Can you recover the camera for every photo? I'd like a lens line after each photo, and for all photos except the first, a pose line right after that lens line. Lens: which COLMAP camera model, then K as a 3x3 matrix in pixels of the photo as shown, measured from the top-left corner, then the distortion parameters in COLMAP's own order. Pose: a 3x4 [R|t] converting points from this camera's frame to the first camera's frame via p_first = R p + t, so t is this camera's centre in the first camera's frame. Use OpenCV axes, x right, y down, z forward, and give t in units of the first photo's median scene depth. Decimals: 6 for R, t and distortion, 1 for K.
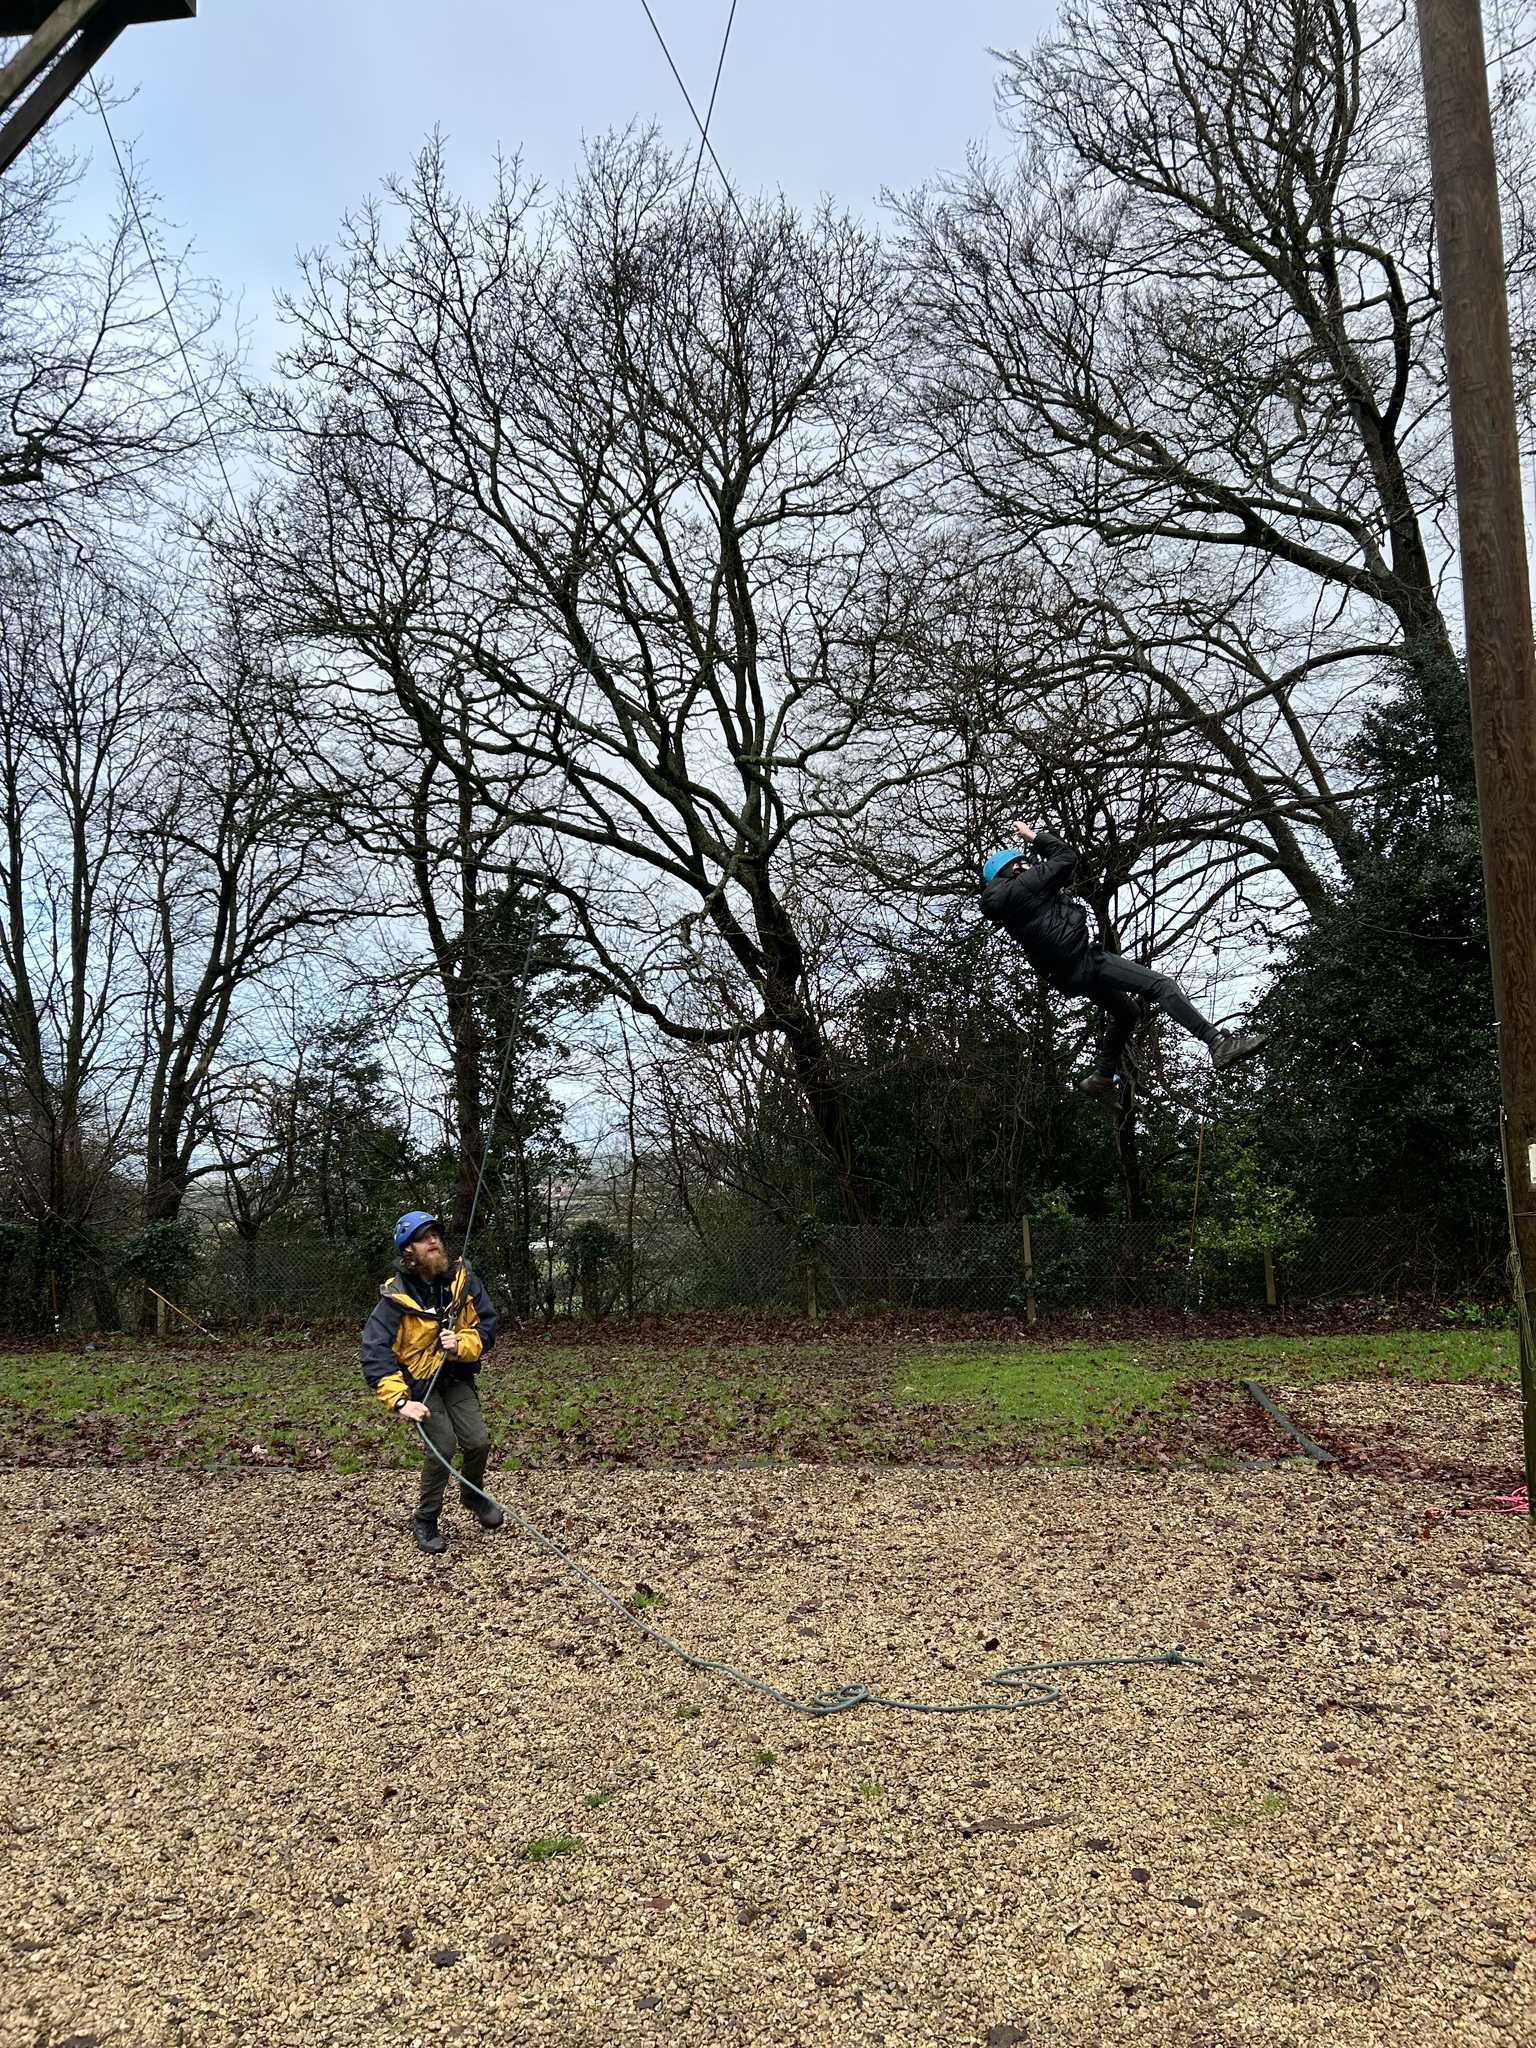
lens RADIAL K [[1535.7, 0, 781.7], [0, 1535.7, 1012.0], [0, 0, 1]] dist [0.063412, -0.062396]
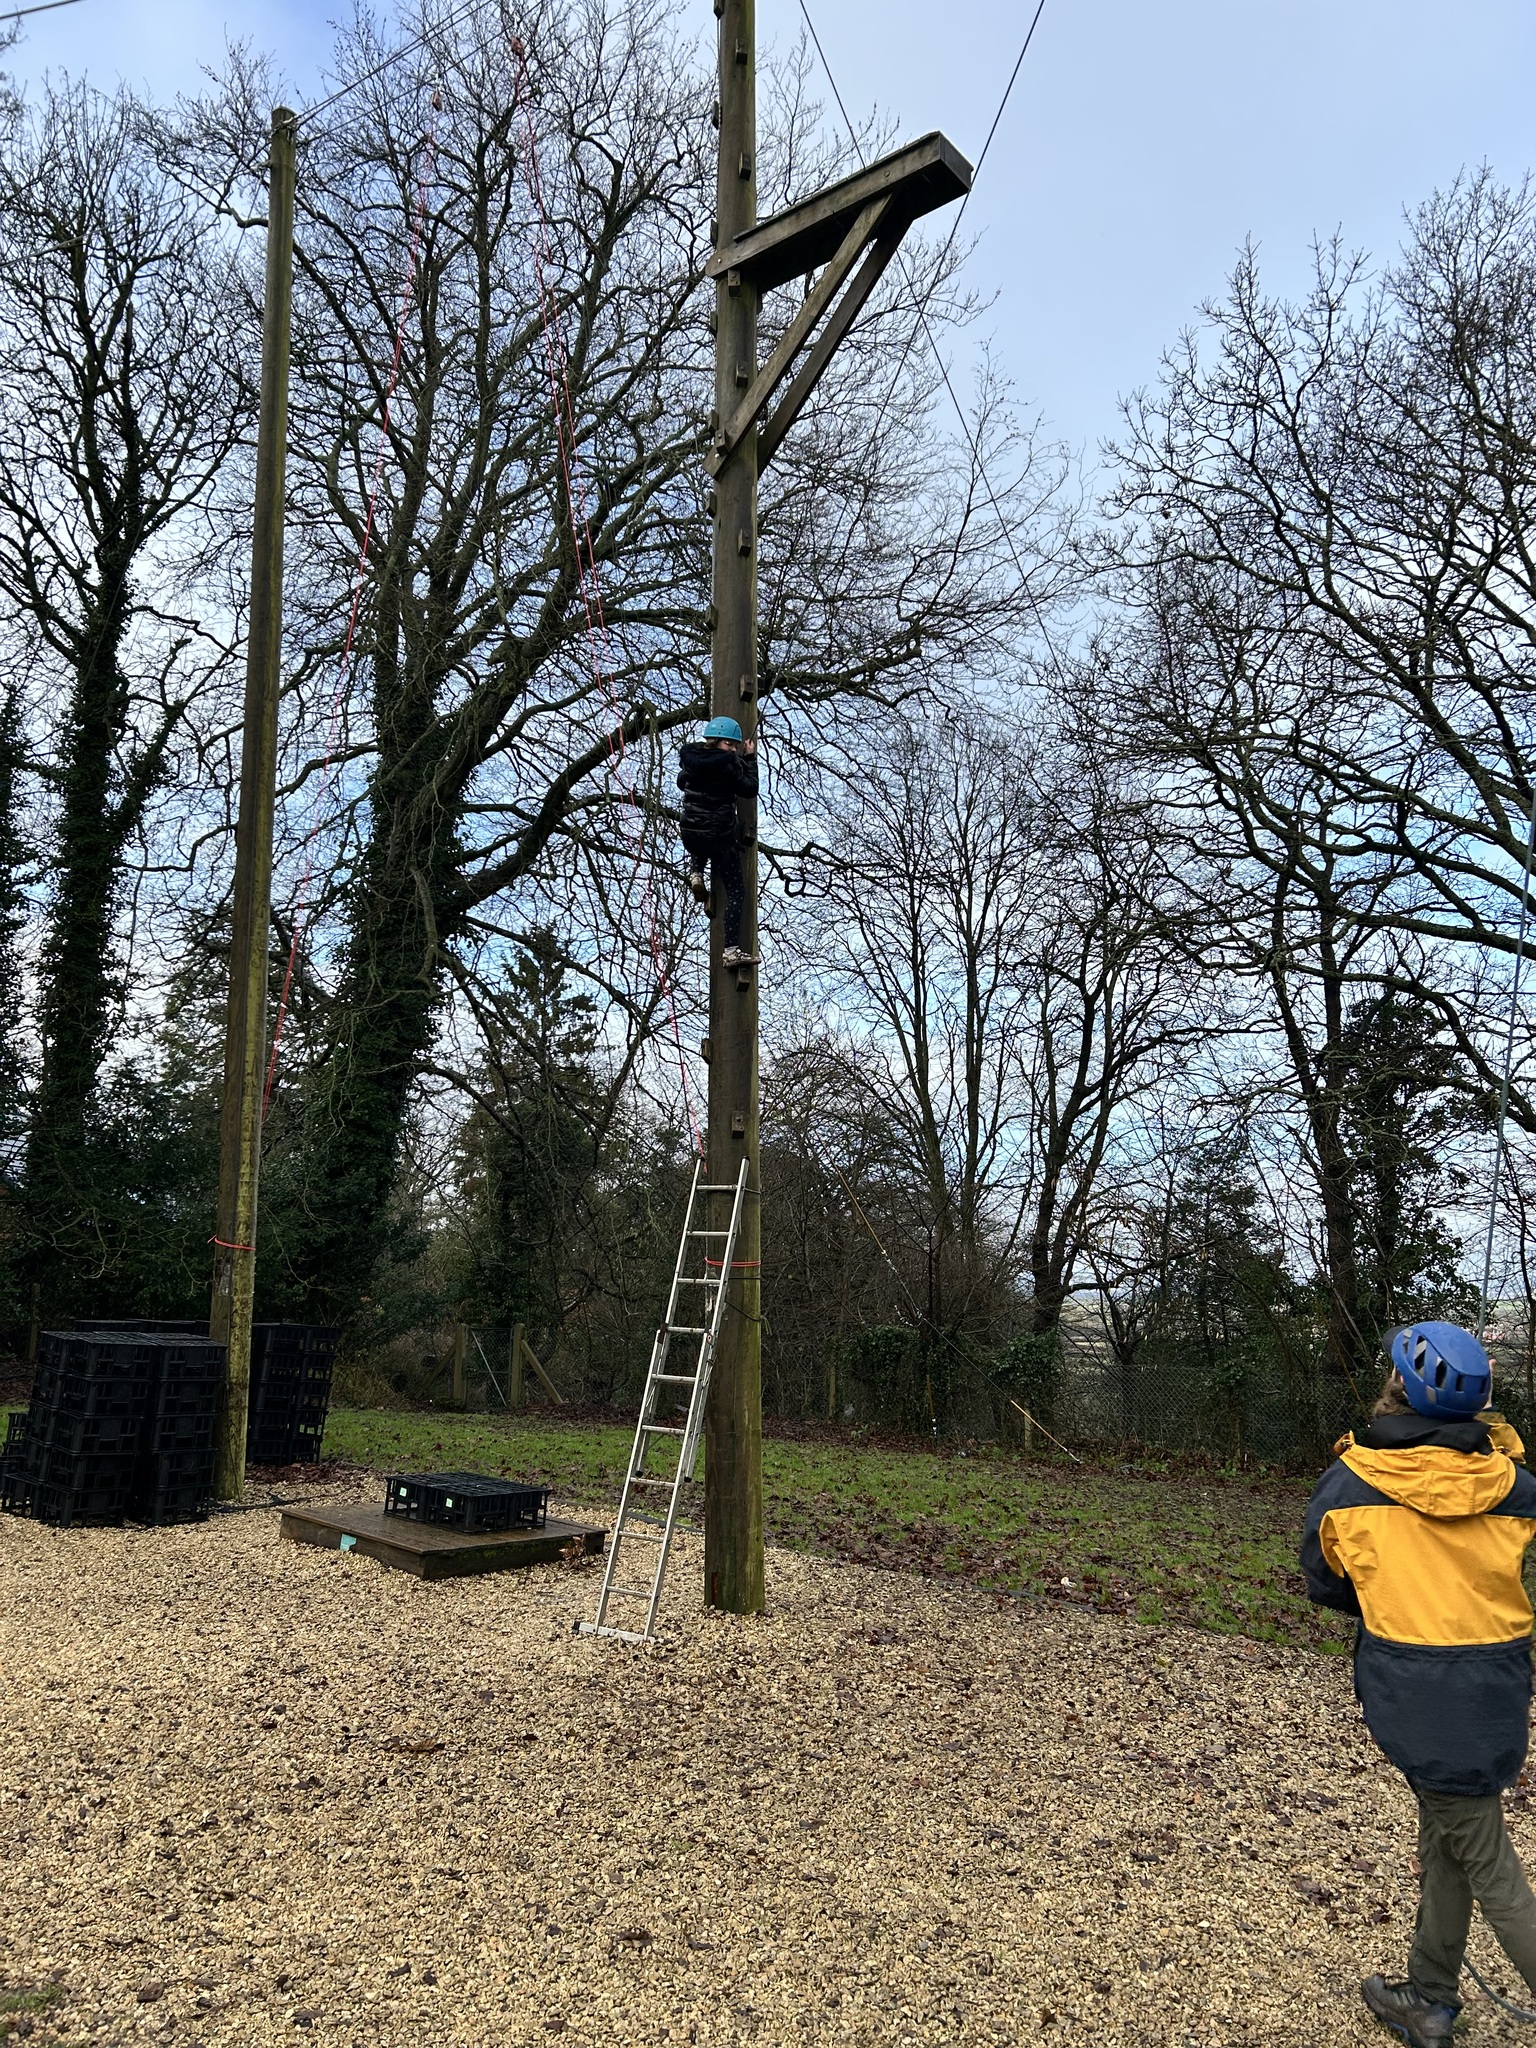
lens RADIAL K [[1535.7, 0, 763.4], [0, 1535.7, 997.9], [0, 0, 1]] dist [0.063412, -0.062396]
pose [[0.838340, -0.050461, -0.542807, 0.020016], [0.002130, 0.996002, -0.089301, 0.002039], [0.545143, 0.073709, 0.835097, 0.025627]]
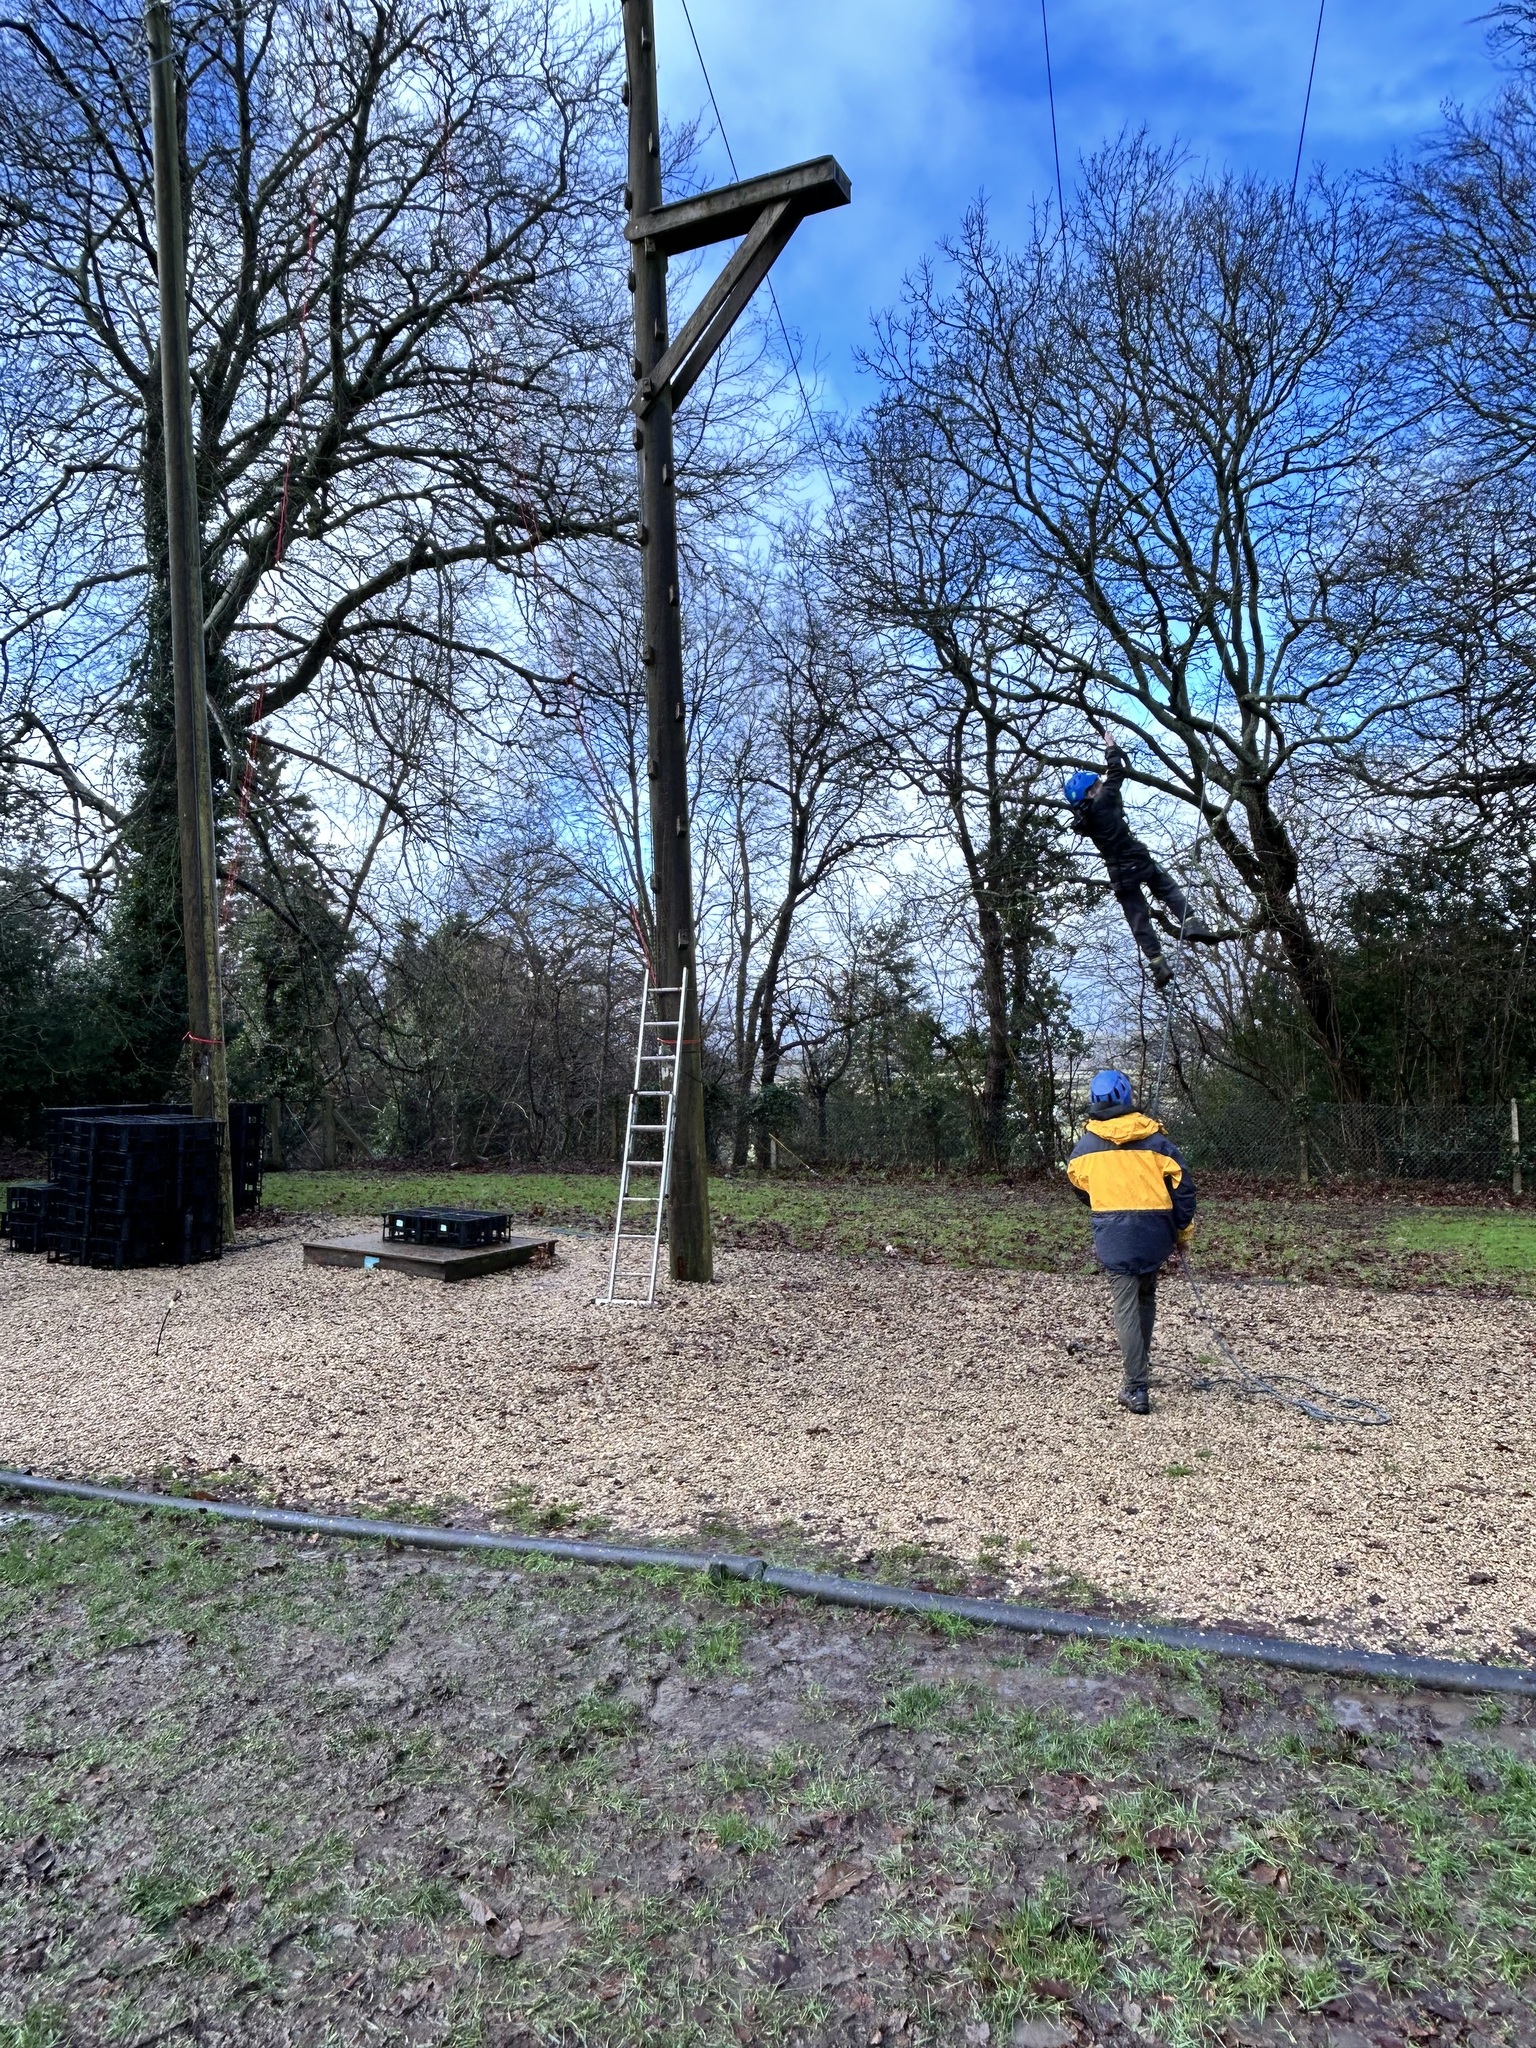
lens RADIAL K [[1369.7, 0, 778.8], [0, 1369.7, 1024.6], [0, 0, 1]] dist [-0.000207, -0.001781]
pose [[0.944651, 0.007932, -0.327981, -0.013060], [0.020264, 0.996388, 0.082462, -0.008870], [0.327450, -0.084544, 0.941078, -0.070640]]
